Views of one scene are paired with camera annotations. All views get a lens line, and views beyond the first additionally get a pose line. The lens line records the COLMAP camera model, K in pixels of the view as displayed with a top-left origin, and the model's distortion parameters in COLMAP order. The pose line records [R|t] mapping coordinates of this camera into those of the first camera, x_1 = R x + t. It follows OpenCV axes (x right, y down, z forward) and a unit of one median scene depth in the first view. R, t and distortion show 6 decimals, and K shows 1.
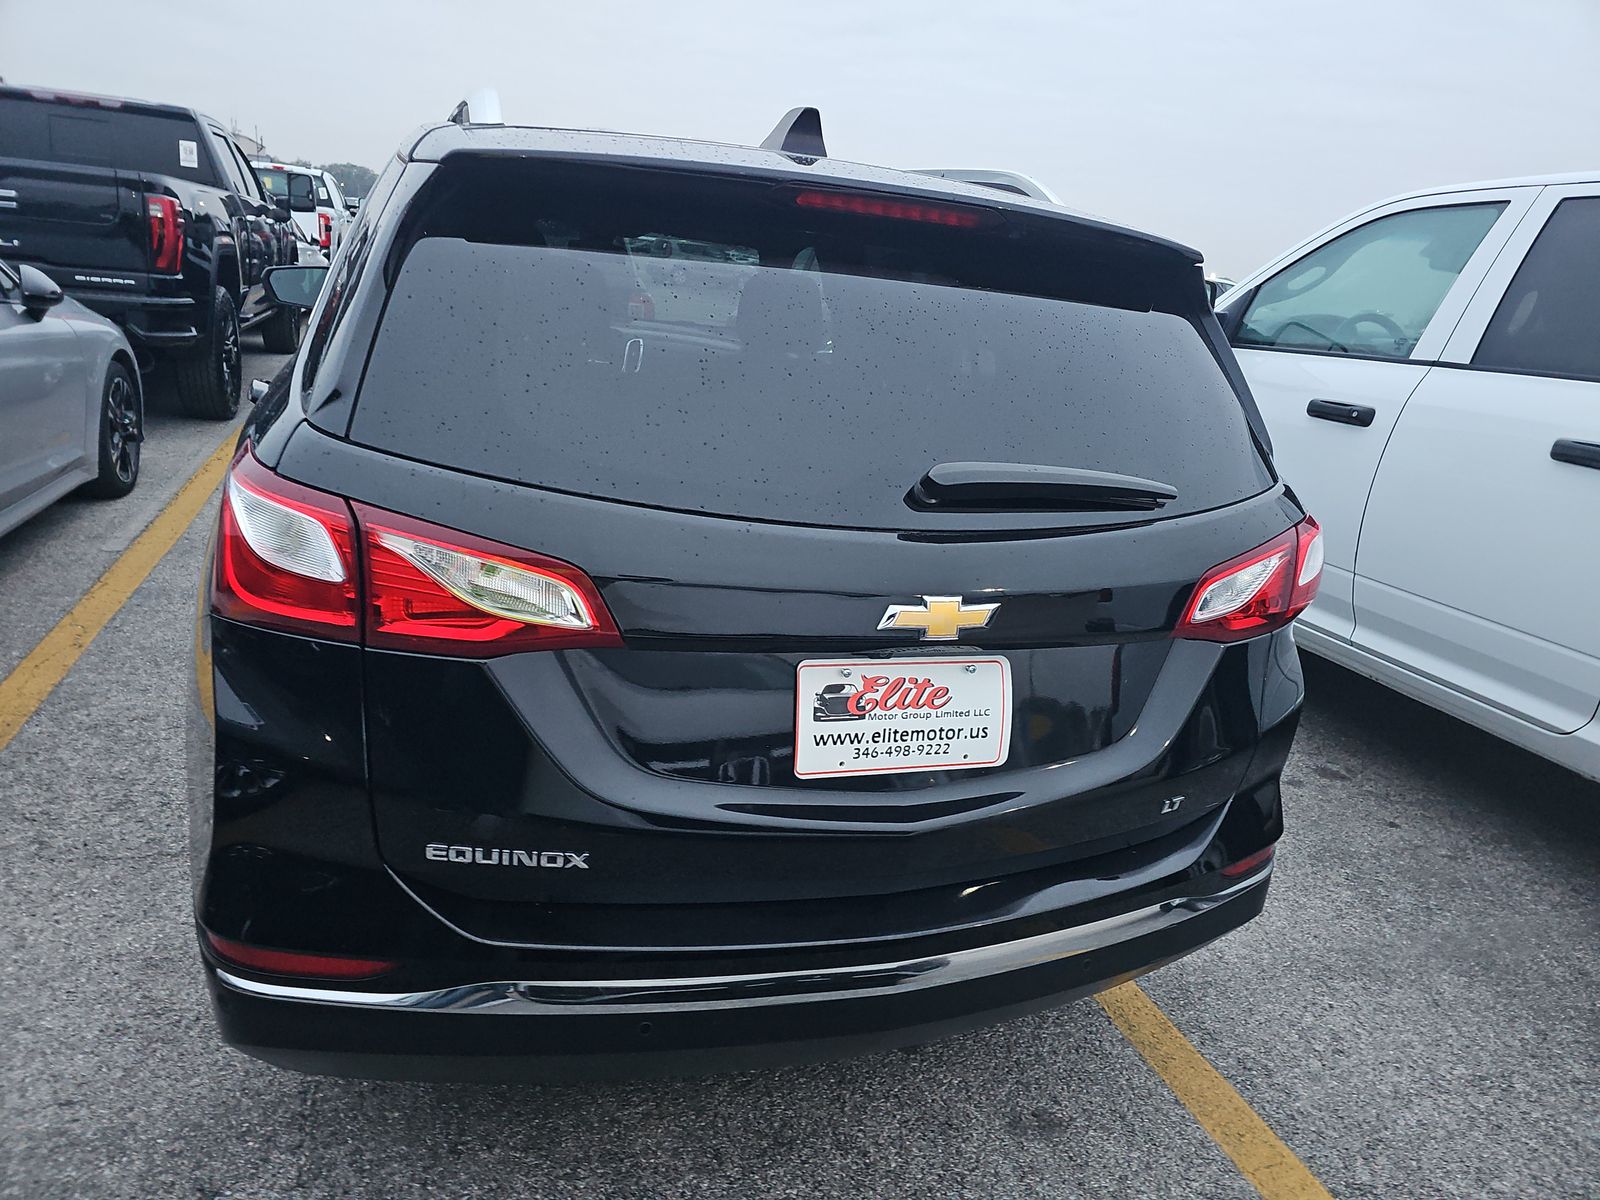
lens RADIAL K [[1083.5, 0, 828.8], [0, 1083.5, 580.3], [0, 0, 1]] dist [0.065592, -0.072060]
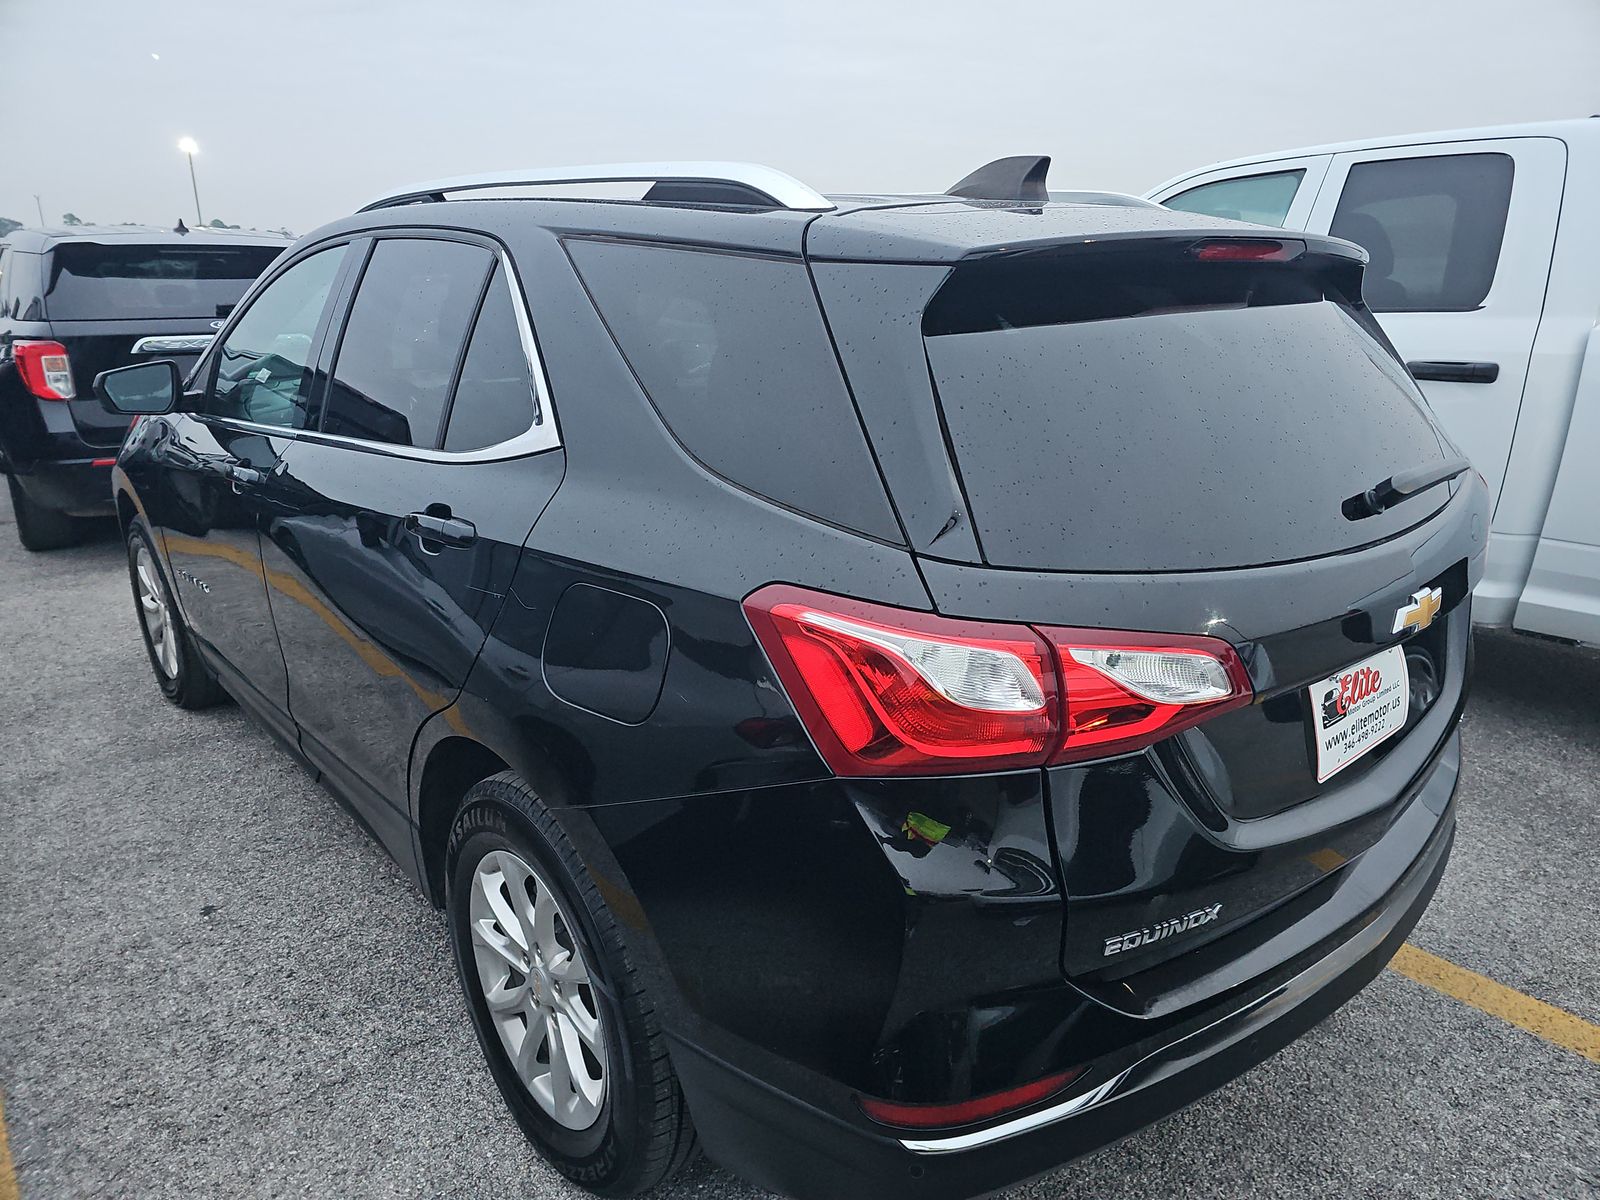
lens RADIAL K [[1065.8, 0, 827.8], [0, 1065.8, 601.6], [0, 0, 1]] dist [0.064223, -0.070024]
pose [[0.920202, -0.216887, 0.325866, -0.759014], [0.204864, 0.976196, 0.071220, -0.165919], [-0.333556, 0.001221, 0.942730, 0.140678]]
